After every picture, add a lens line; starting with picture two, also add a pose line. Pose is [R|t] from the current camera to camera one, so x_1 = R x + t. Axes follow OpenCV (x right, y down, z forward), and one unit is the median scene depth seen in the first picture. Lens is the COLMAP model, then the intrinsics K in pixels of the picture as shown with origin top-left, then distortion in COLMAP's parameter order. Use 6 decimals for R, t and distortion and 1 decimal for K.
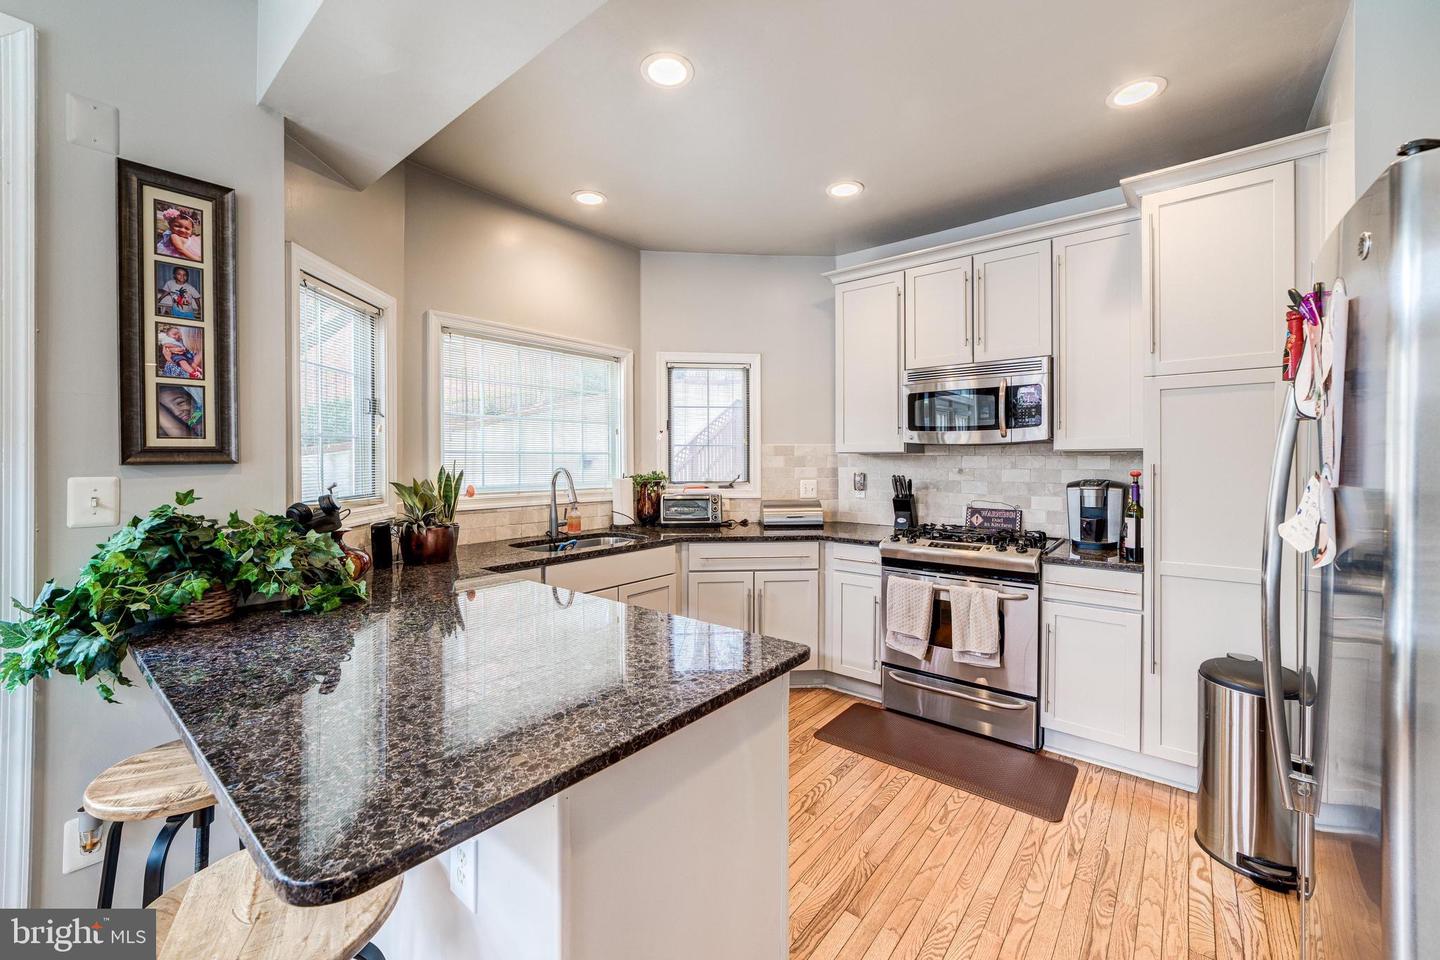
lens RADIAL K [[552.2, 0, 786.3], [0, 552.2, 461.9], [0, 0, 1]] dist [0.000449, 0.000081]
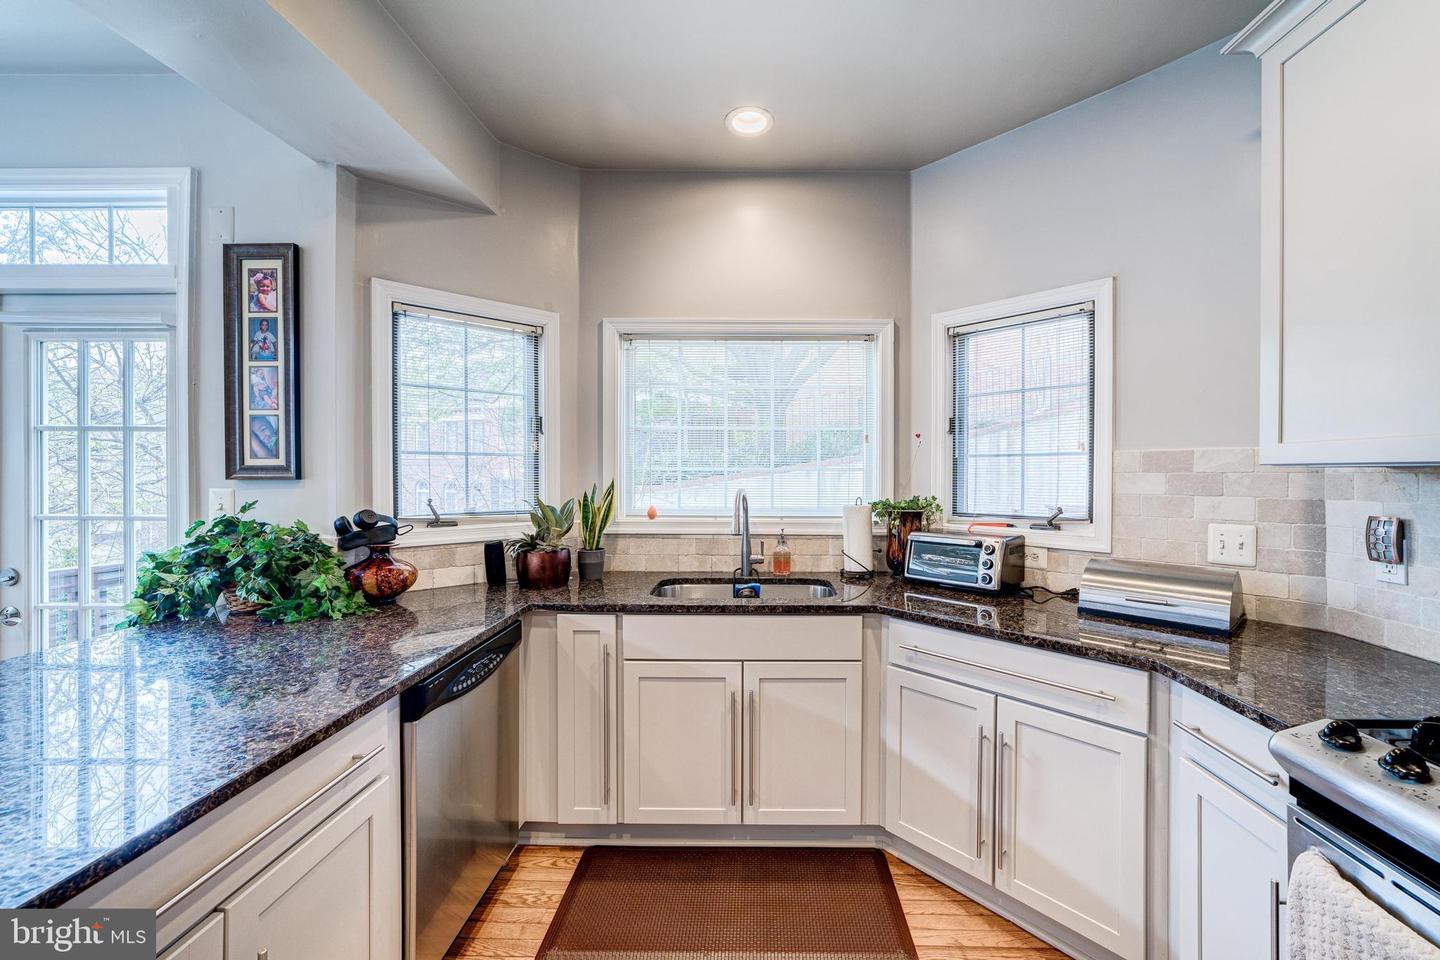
lens RADIAL K [[586.5, 0, 751.4], [0, 586.5, 480.5], [0, 0, 1]] dist [-0.044671, 0.026612]
pose [[0.577058, 0.009434, -0.816648, 0.263748], [-0.008172, 0.999950, 0.005778, -0.004684], [0.816662, 0.003340, 0.577107, 0.525372]]
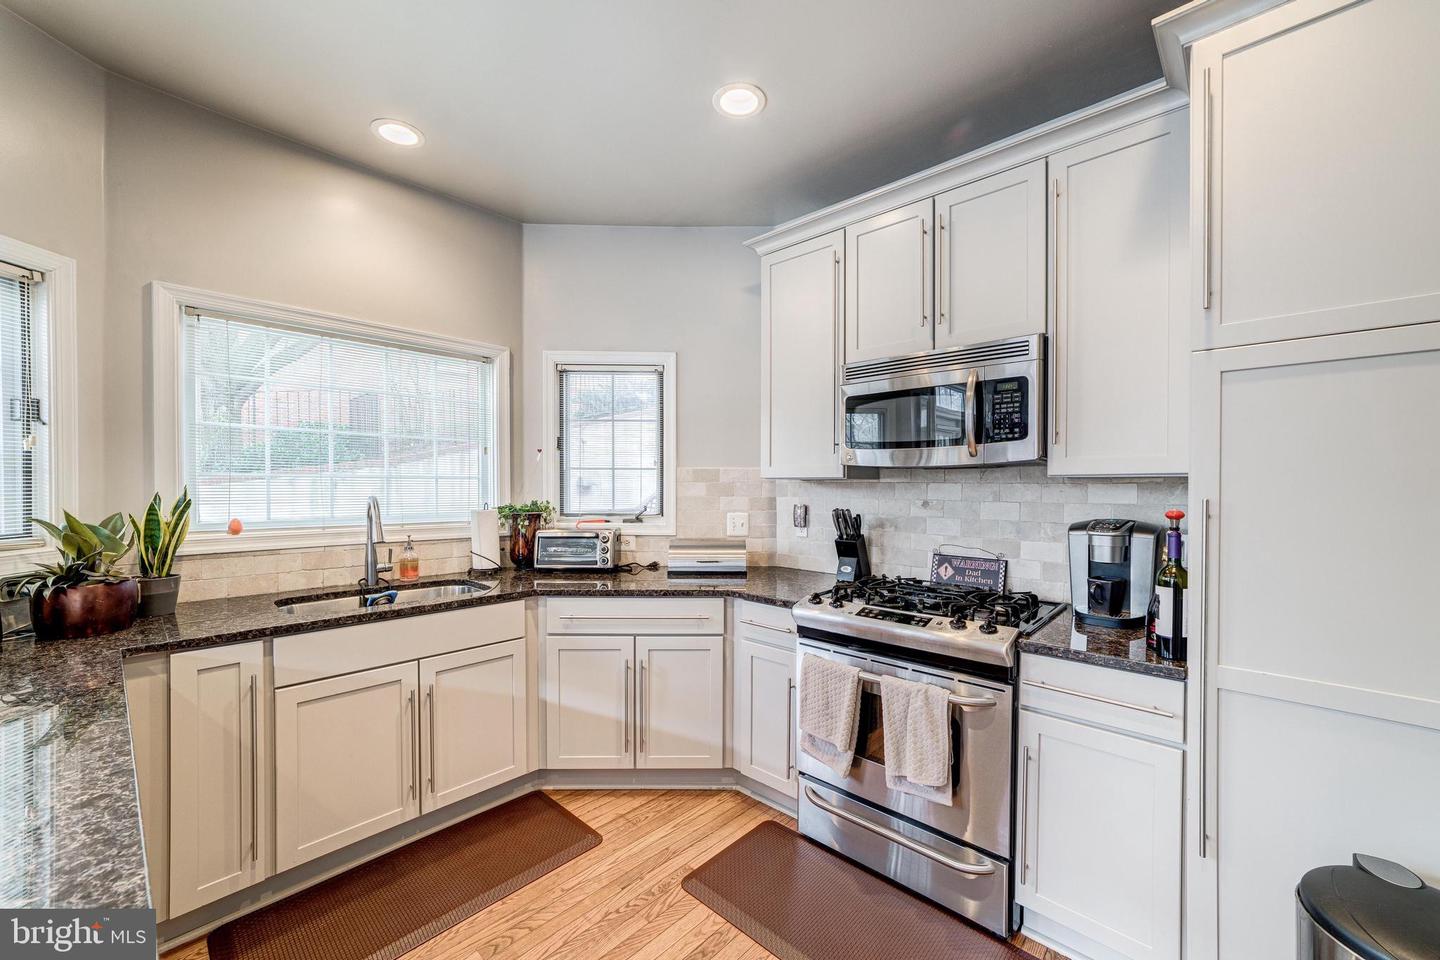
lens RADIAL K [[561.1, 0, 755.6], [0, 561.1, 493.0], [0, 0, 1]] dist [-0.001517, 0.000040]
pose [[0.995987, 0.006592, -0.089256, 0.179930], [-0.005899, 0.999950, 0.008022, -0.002888], [0.089304, -0.007463, 0.995976, 0.272389]]
